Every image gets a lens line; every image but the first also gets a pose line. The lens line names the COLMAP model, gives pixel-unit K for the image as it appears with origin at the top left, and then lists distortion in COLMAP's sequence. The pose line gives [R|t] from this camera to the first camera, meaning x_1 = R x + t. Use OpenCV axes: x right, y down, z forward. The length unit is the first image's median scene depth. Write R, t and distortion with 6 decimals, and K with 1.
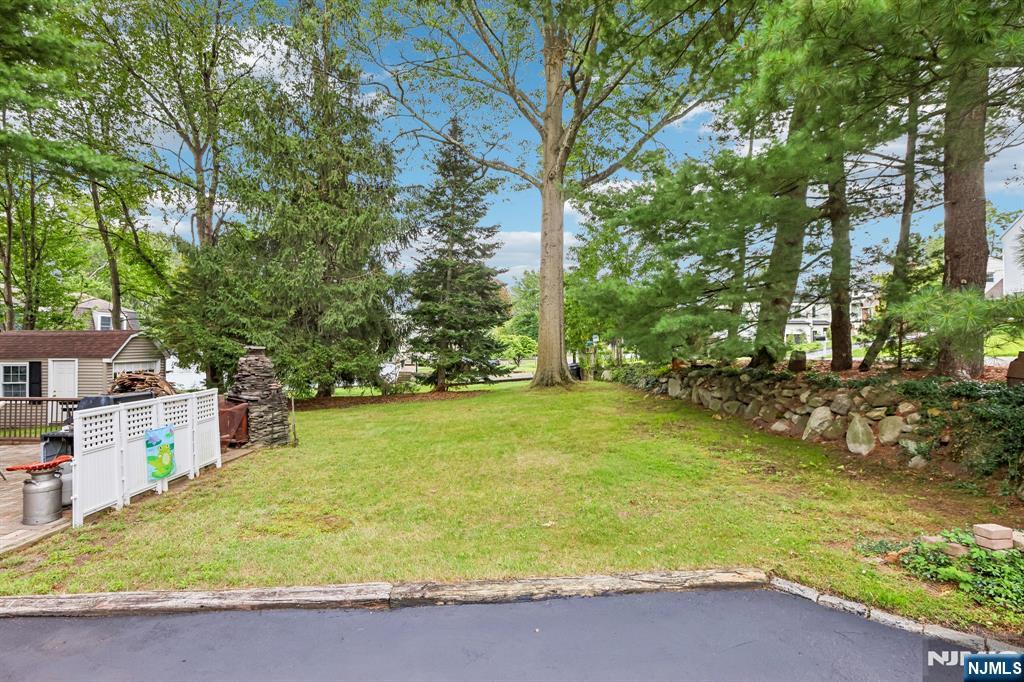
lens RADIAL K [[473.8, 0, 511.9], [0, 473.8, 341.0], [0, 0, 1]] dist [-0.027524, -0.000168]
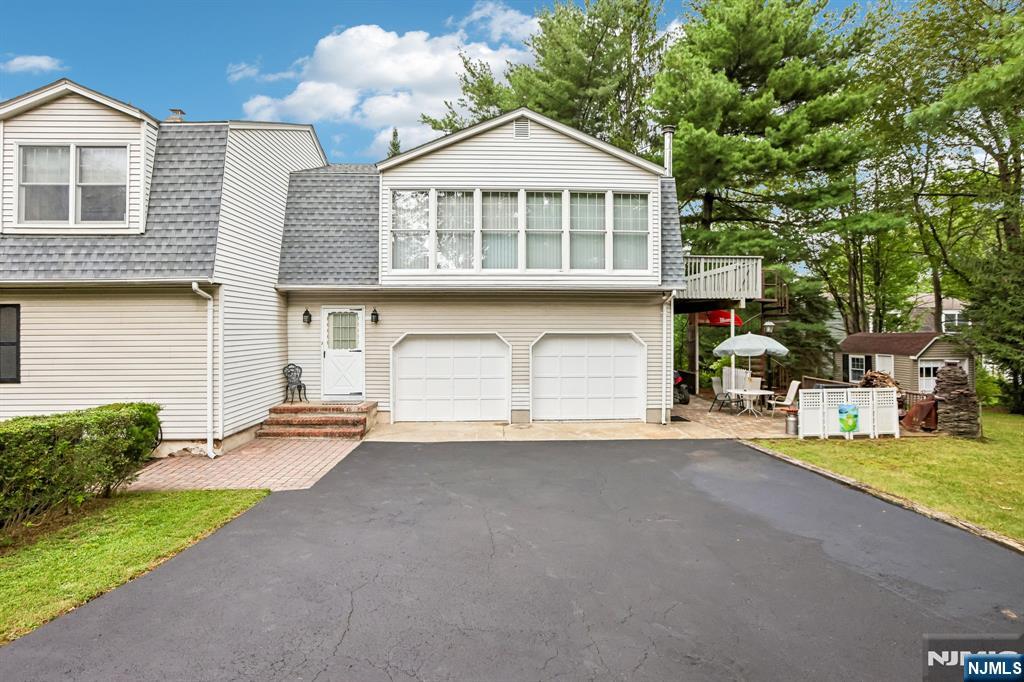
lens RADIAL K [[473.8, 0, 513.7], [0, 473.8, 335.5], [0, 0, 1]] dist [-0.027524, -0.000168]
pose [[0.027862, 0.010011, -0.999562, 1.060876], [0.010211, 0.999895, 0.010299, -0.123213], [0.999560, -0.010493, 0.027757, -0.388853]]
